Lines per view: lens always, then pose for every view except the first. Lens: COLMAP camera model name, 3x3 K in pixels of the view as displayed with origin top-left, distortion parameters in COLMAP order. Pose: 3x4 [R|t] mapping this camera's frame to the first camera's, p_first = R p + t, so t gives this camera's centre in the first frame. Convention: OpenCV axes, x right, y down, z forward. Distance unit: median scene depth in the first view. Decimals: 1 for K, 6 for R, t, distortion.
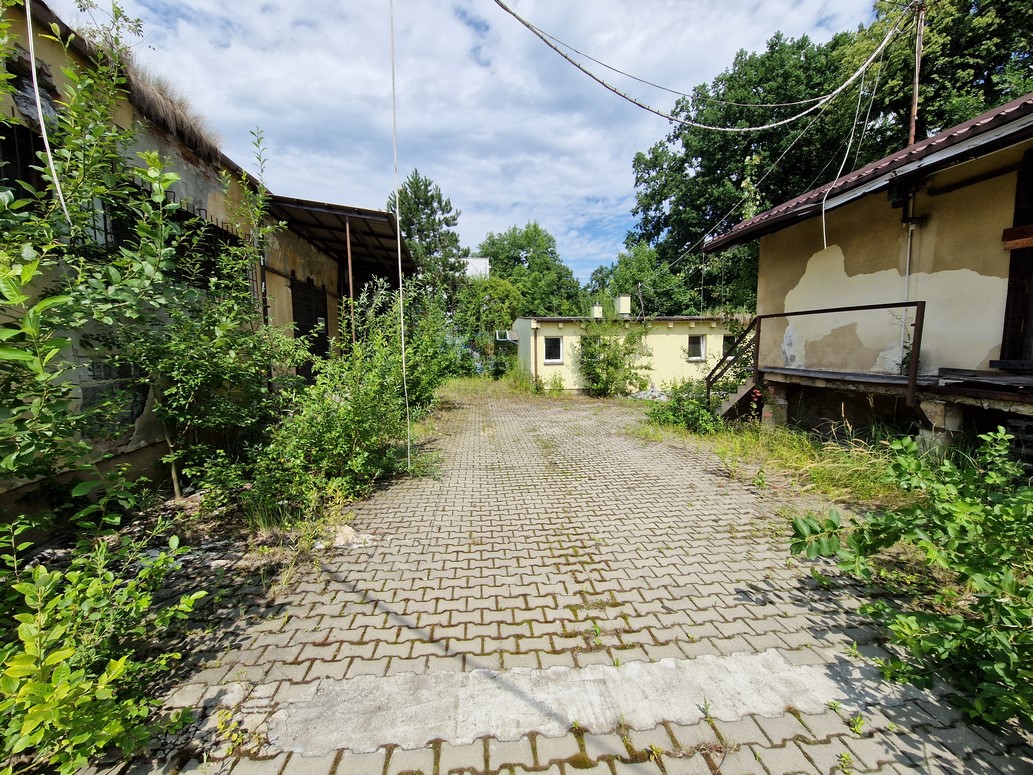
lens RADIAL K [[419.4, 0, 516.5], [0, 419.4, 387.5], [0, 0, 1]] dist [-0.007441, 0.000242]
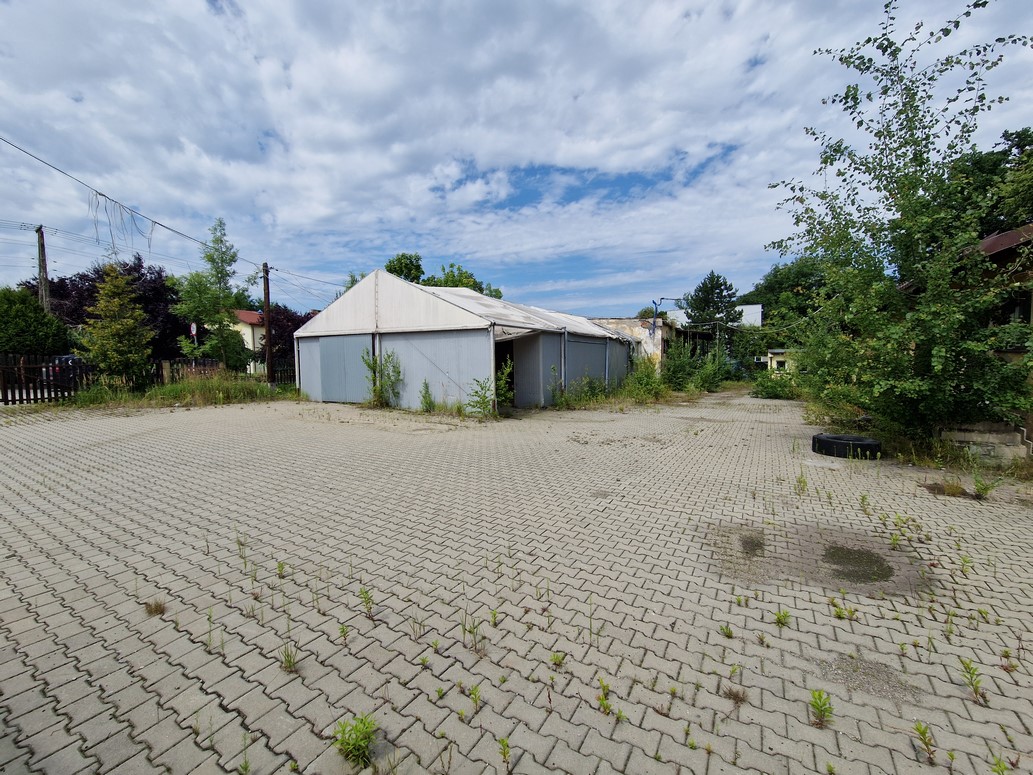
lens RADIAL K [[419.4, 0, 516.5], [0, 419.4, 387.5], [0, 0, 1]] dist [-0.007441, 0.000242]
pose [[0.797836, 0.028734, -0.602190, 0.204426], [-0.053873, 0.998265, -0.023743, 0.092829], [0.600463, 0.051385, 0.798000, -0.997938]]
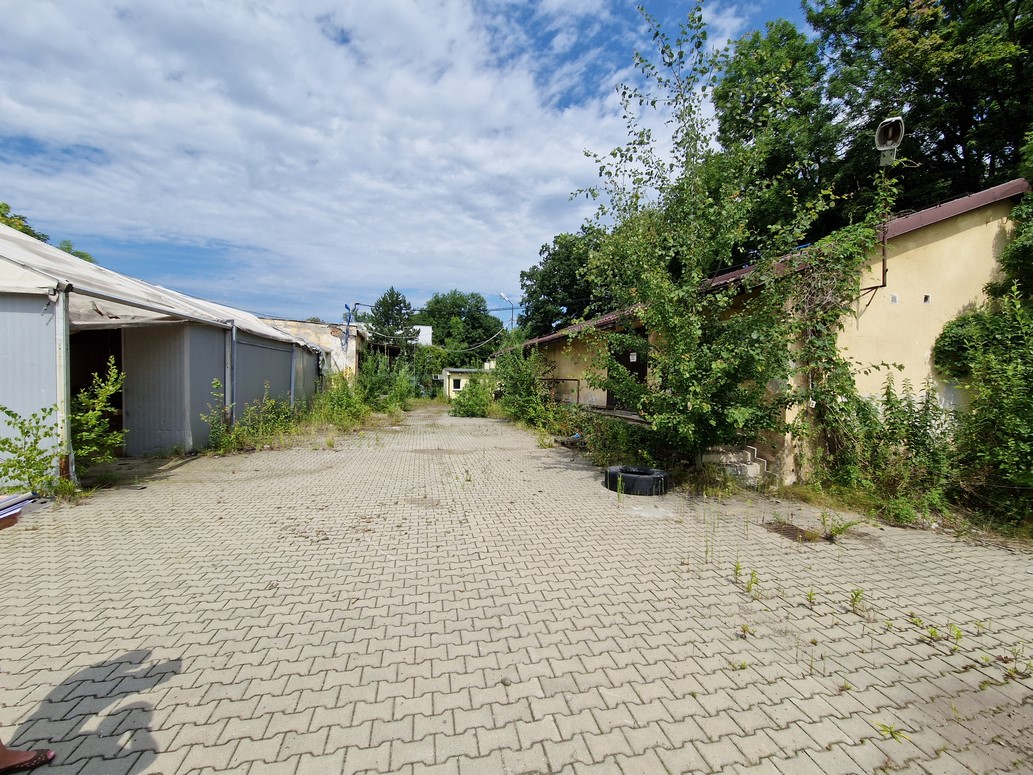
lens RADIAL K [[419.4, 0, 516.5], [0, 419.4, 387.5], [0, 0, 1]] dist [-0.007441, 0.000242]
pose [[0.993404, 0.015806, 0.113568, 0.105728], [-0.006210, 0.996417, -0.084353, 0.079380], [-0.114495, 0.083092, 0.989943, -0.876641]]
